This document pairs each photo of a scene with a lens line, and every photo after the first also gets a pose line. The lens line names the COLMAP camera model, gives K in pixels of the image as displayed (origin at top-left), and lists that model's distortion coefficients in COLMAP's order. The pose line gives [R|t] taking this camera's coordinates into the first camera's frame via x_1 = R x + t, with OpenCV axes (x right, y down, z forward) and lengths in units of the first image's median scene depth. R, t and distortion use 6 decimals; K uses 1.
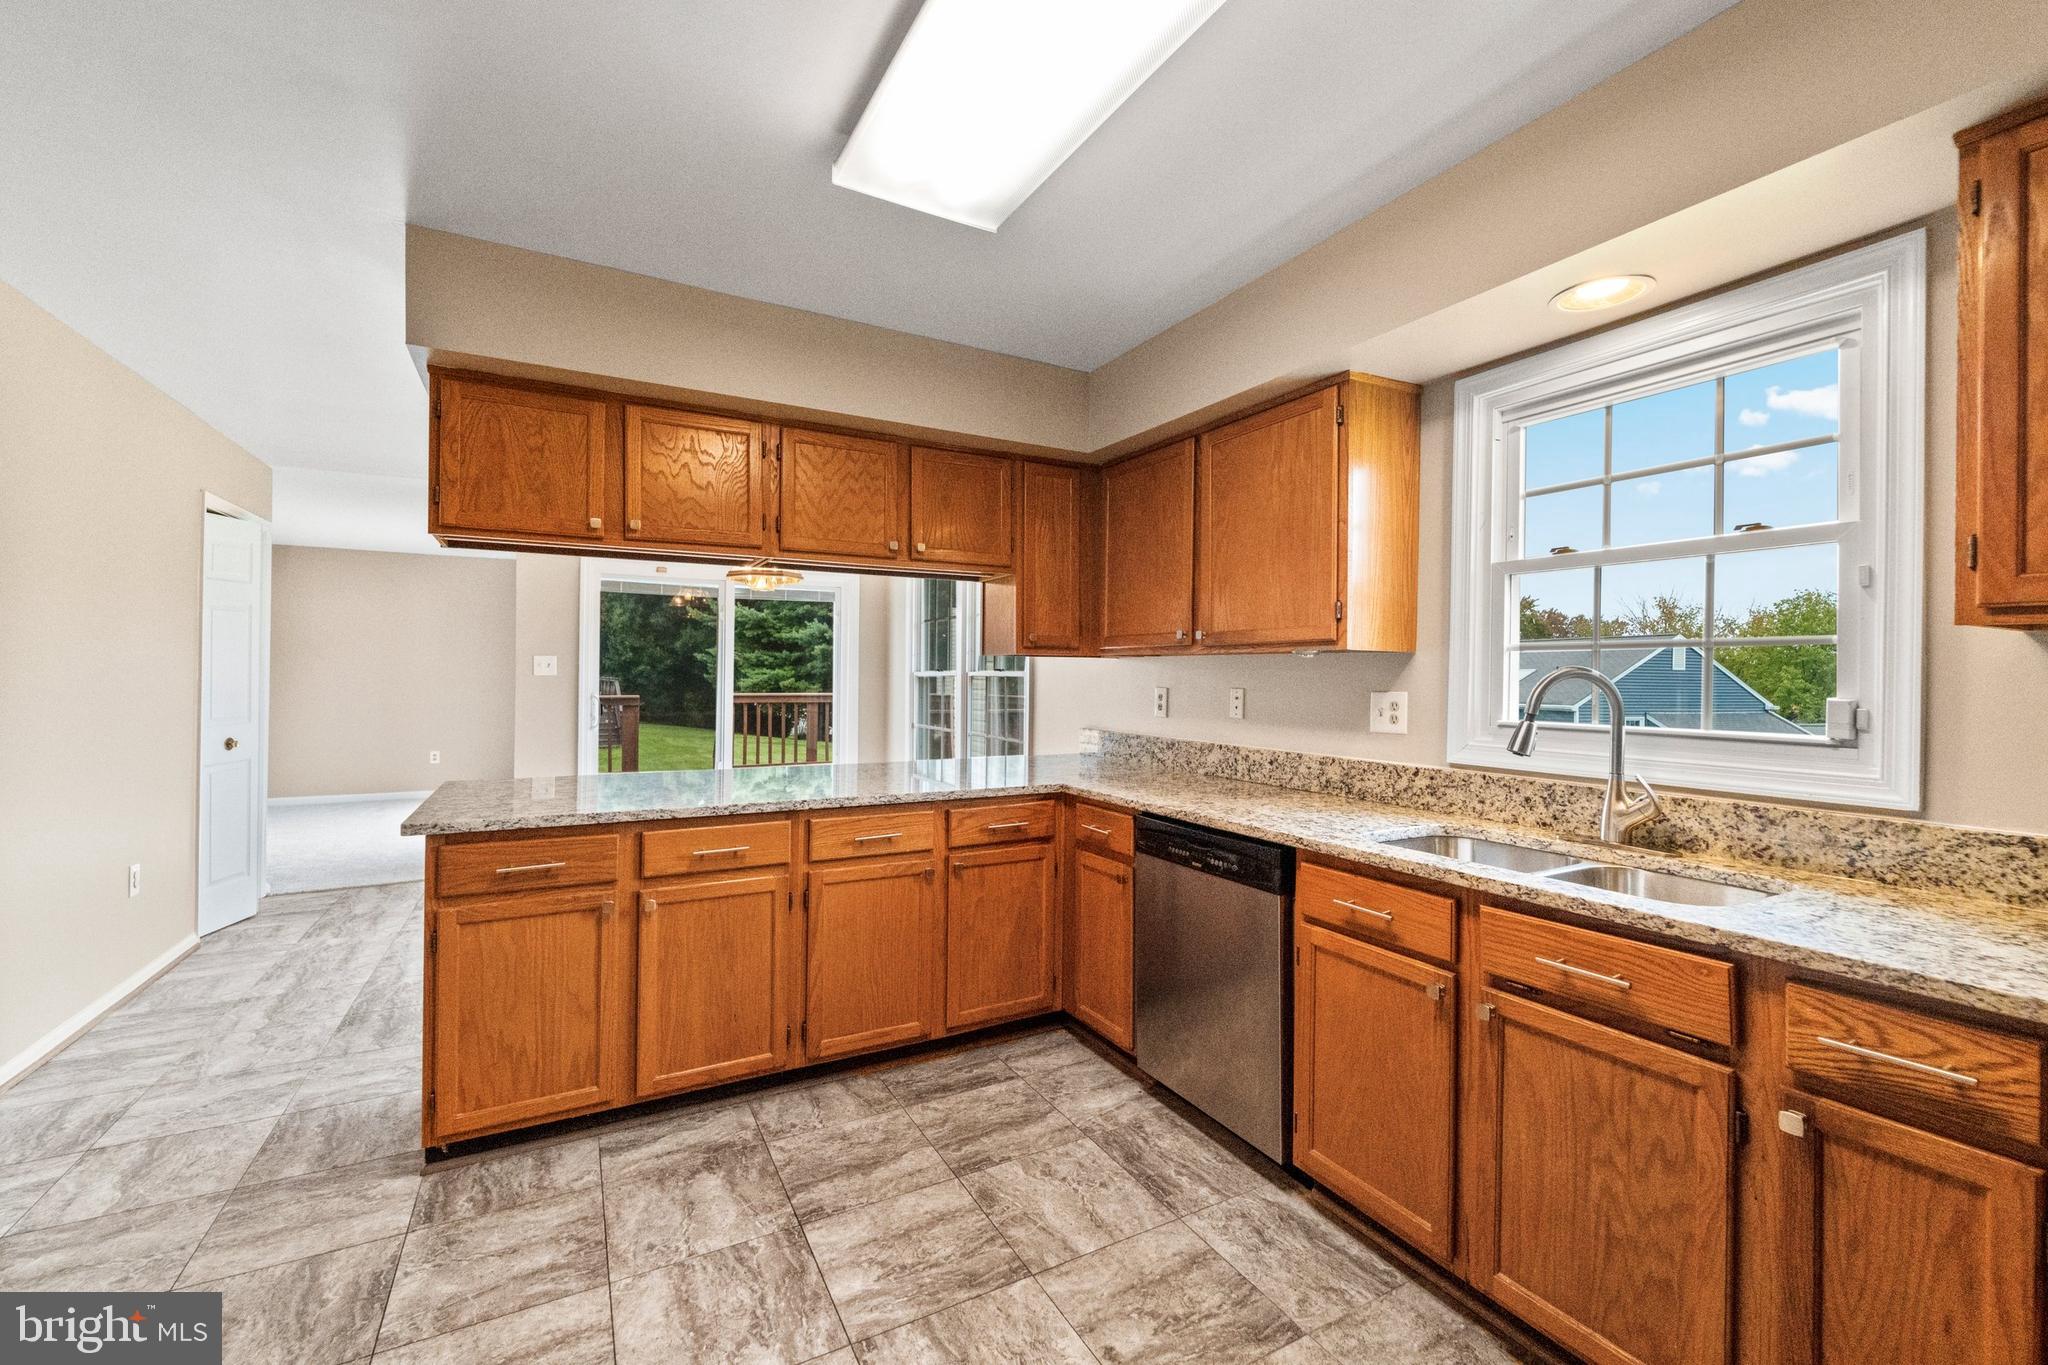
lens RADIAL K [[832.7, 0, 1021.4], [0, 832.7, 682.9], [0, 0, 1]] dist [-0.008575, -0.001042]
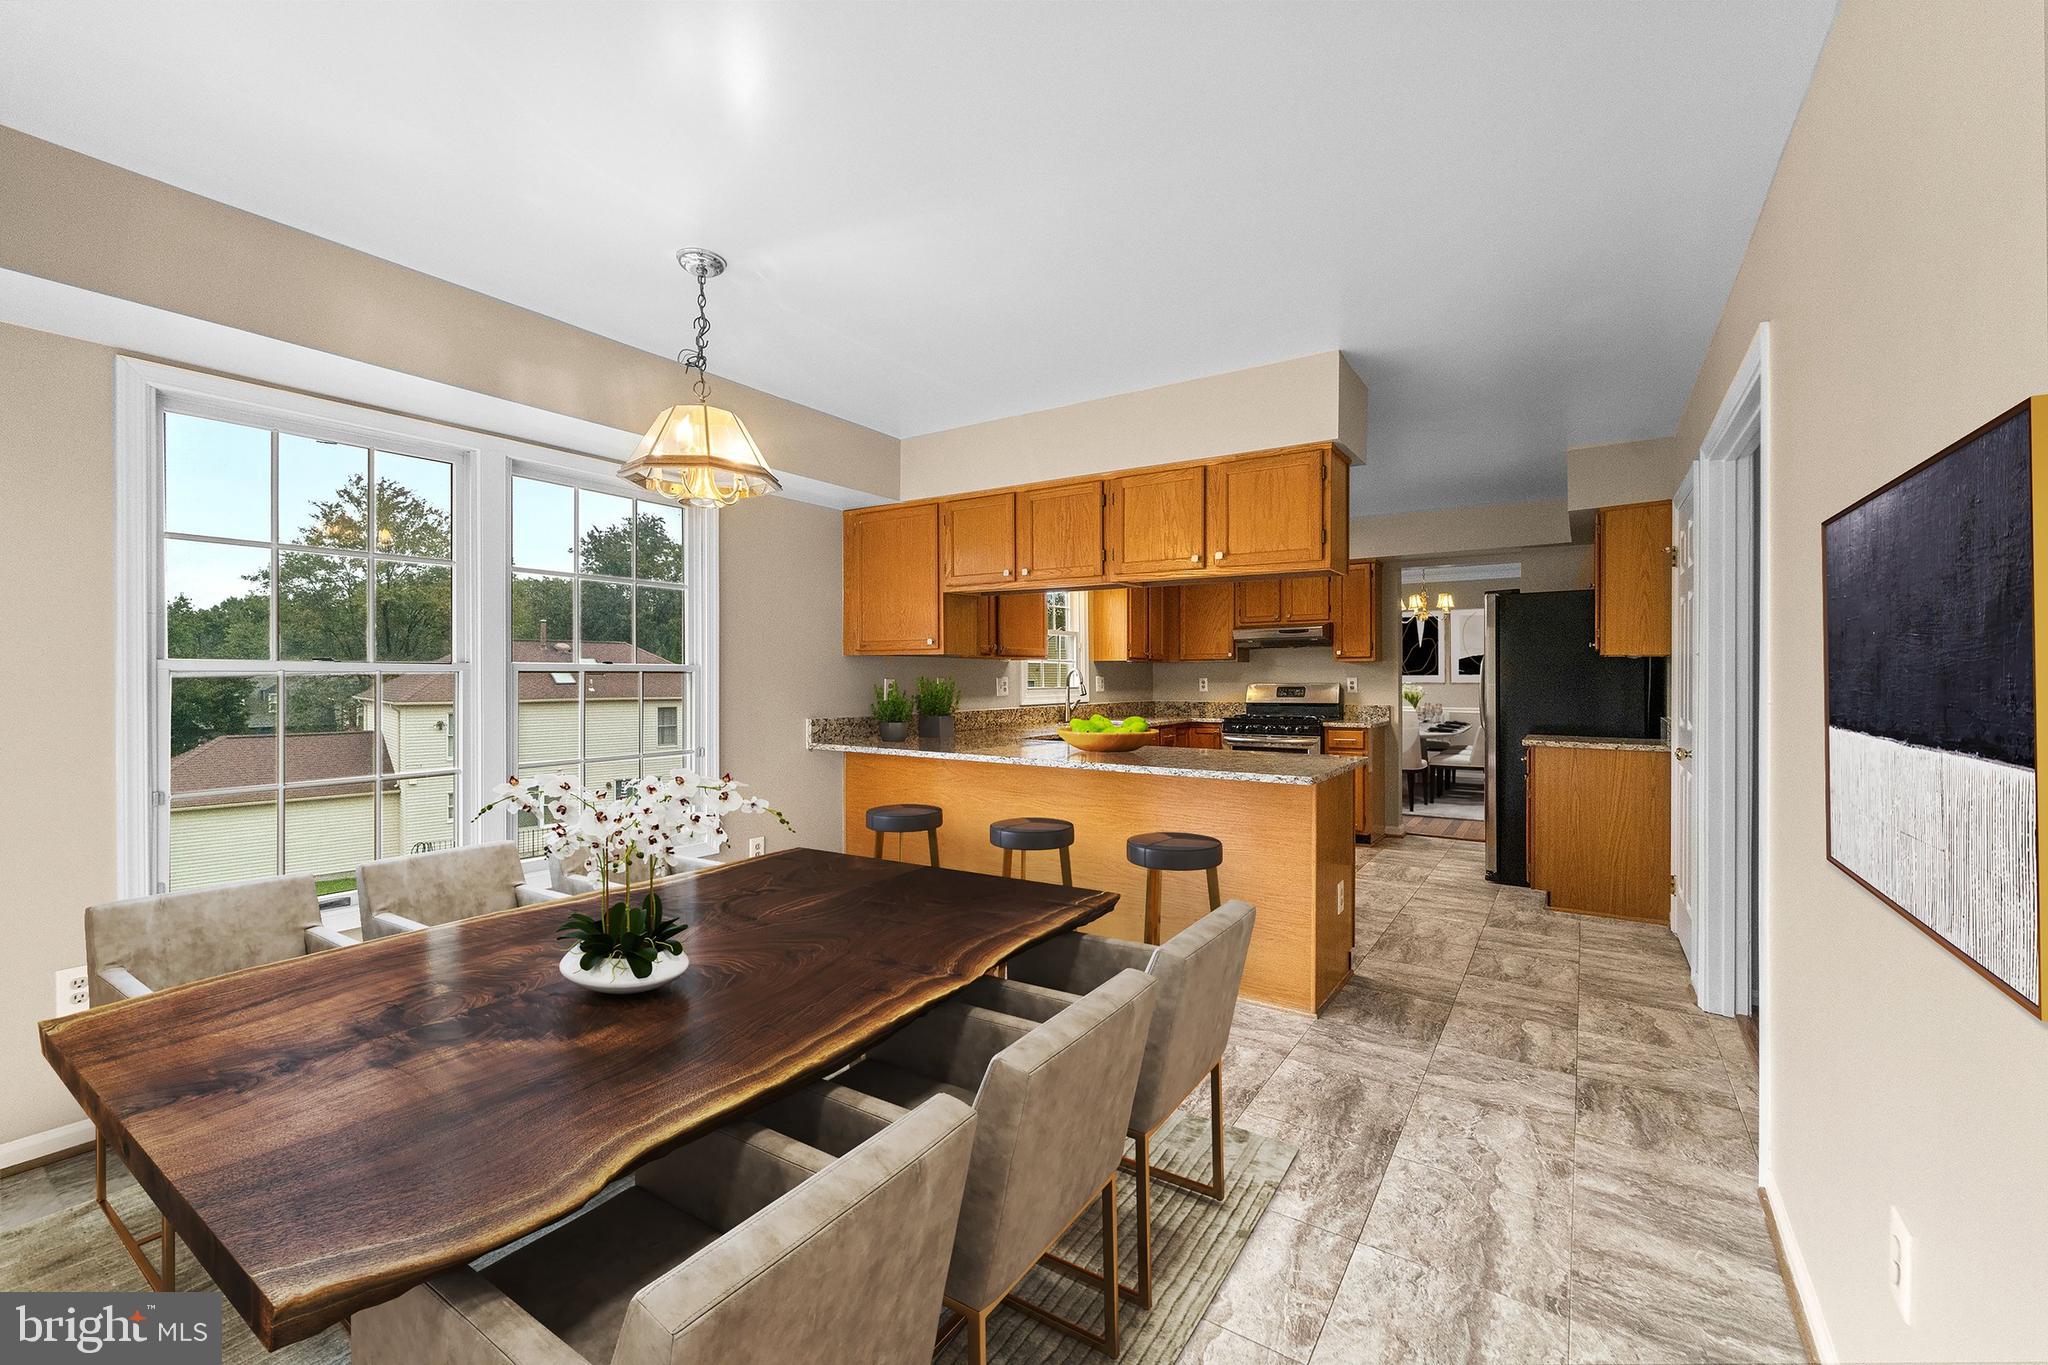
lens RADIAL K [[832.7, 0, 1030.1], [0, 832.7, 676.3], [0, 0, 1]] dist [-0.008575, -0.001042]
pose [[-0.458006, -0.012206, 0.888865, -2.070269], [-0.000232, 0.999907, 0.013611, -0.031668], [-0.888949, 0.006027, -0.457966, 2.539266]]
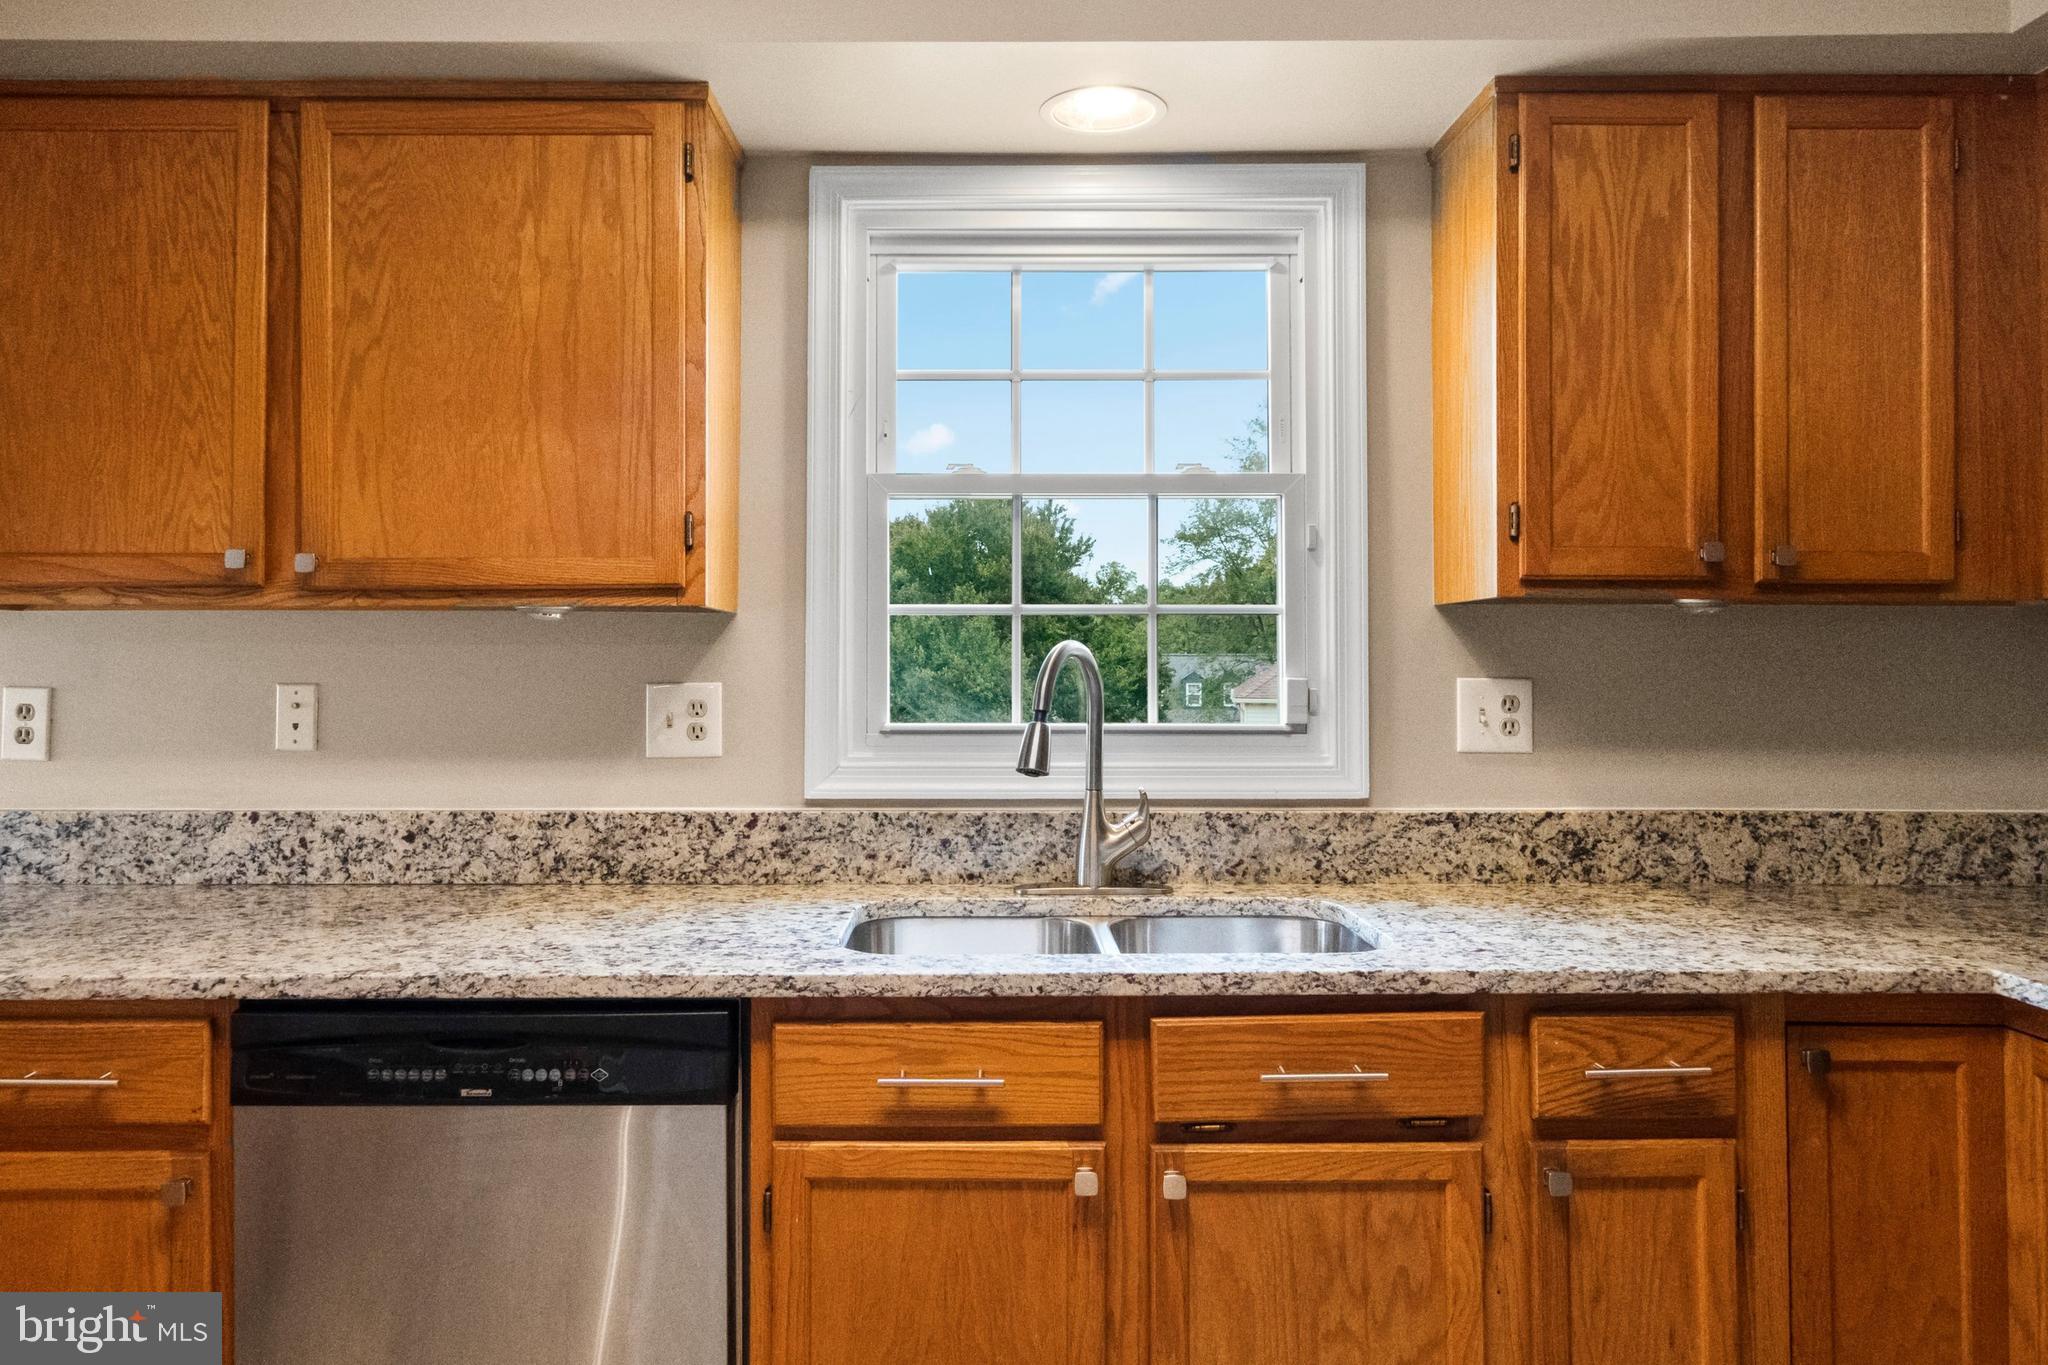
lens RADIAL K [[1324.3, 0, 1017.8], [0, 1324.3, 655.8], [0, 0, 1]] dist [-0.008110, 0.006040]
pose [[0.480138, -0.007530, 0.877161, -0.297328], [0.013783, 0.999904, 0.001039, -0.007144], [-0.877085, 0.011591, 0.480196, 0.485028]]
